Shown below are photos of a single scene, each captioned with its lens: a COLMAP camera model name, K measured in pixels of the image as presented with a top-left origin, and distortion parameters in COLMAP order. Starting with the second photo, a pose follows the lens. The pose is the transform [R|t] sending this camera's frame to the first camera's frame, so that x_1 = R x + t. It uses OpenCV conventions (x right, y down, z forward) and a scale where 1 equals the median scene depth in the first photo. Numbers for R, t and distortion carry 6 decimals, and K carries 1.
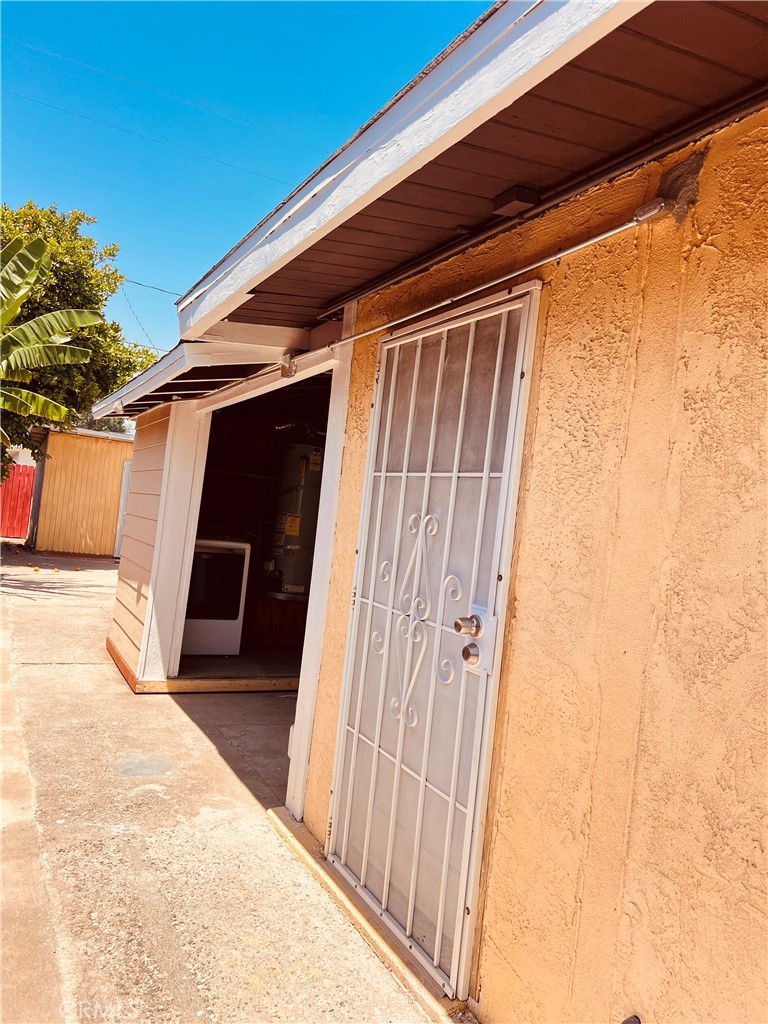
lens RADIAL K [[774.7, 0, 384.0], [0, 774.7, 512.0], [0, 0, 1]] dist [0.046955, -0.048591]
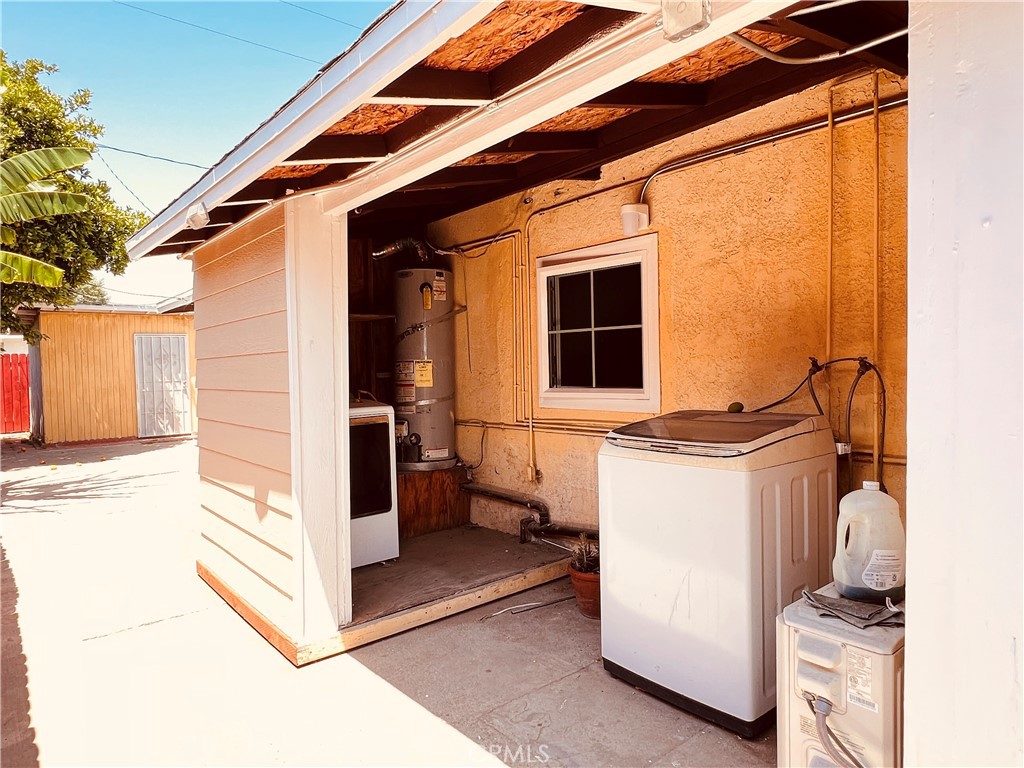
lens RADIAL K [[658.2, 0, 510.0], [0, 658.2, 380.2], [0, 0, 1]] dist [-0.023358, 0.031118]
pose [[0.968387, -0.135897, 0.209183, -0.087032], [0.125754, 0.990177, 0.061113, -0.003066], [-0.215434, -0.032876, 0.975965, 0.169796]]
